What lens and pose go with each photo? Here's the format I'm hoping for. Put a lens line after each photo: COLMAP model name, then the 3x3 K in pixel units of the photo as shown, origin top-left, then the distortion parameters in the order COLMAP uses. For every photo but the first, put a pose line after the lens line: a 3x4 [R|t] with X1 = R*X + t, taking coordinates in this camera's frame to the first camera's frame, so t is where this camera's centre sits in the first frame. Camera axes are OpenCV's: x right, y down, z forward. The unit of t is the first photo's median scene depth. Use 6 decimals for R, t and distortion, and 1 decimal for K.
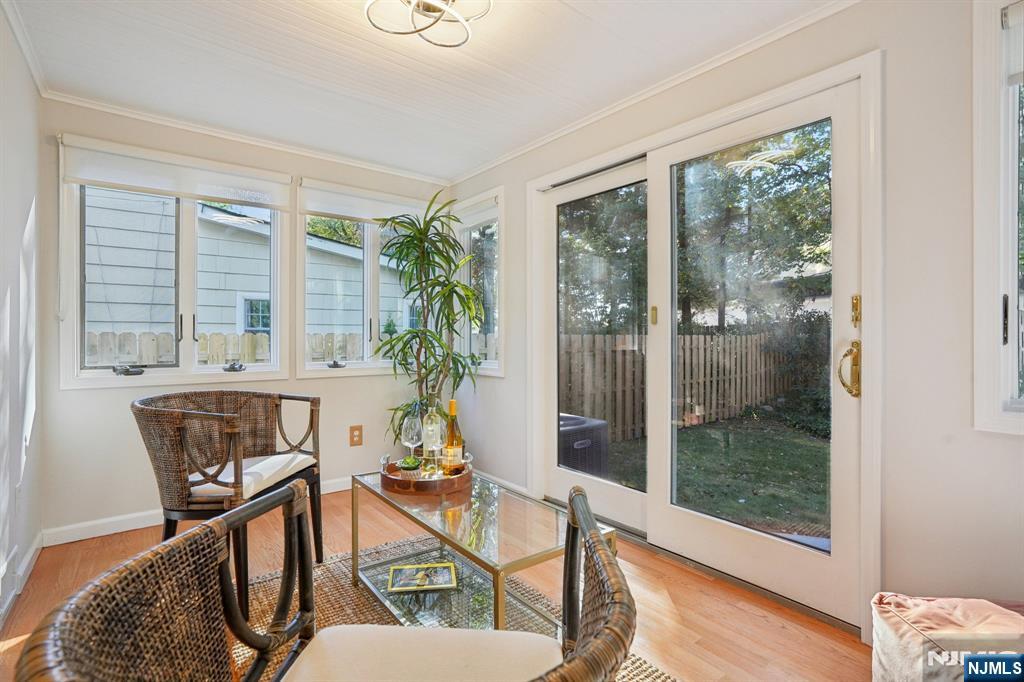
lens RADIAL K [[490.6, 0, 512.0], [0, 490.6, 341.0], [0, 0, 1]] dist [-0.044014, -0.000008]
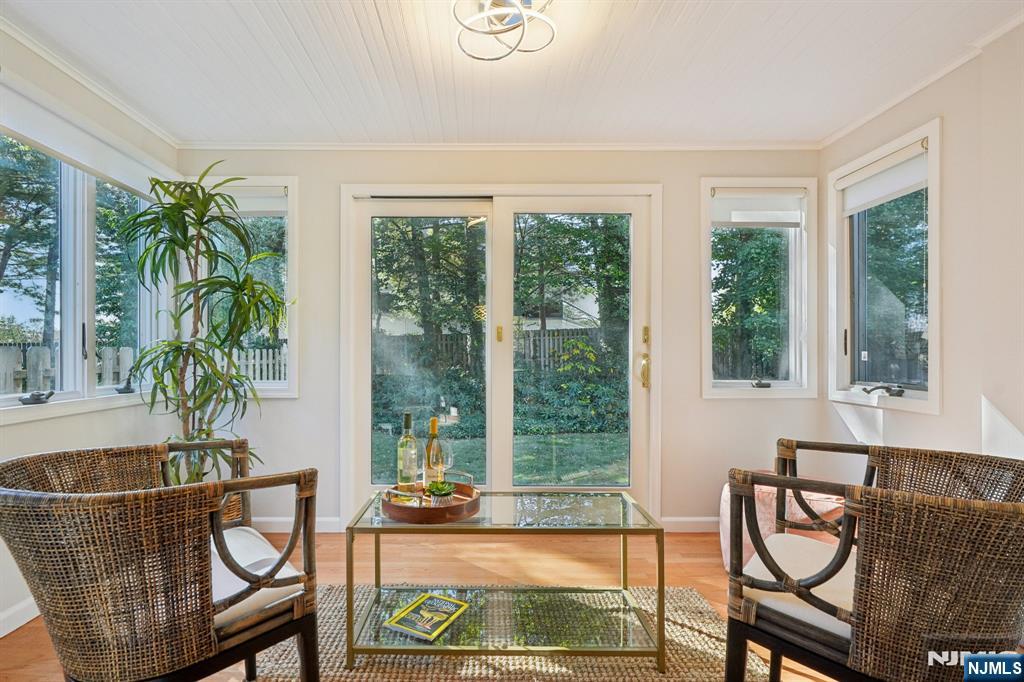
lens RADIAL K [[485.9, 0, 501.4], [0, 485.9, 349.3], [0, 0, 1]] dist [-0.064566, 0.012687]
pose [[0.608188, 0.005725, 0.793772, -0.707383], [0.009118, 0.999858, -0.014197, 0.003127], [-0.793741, 0.015872, 0.608049, 0.299384]]
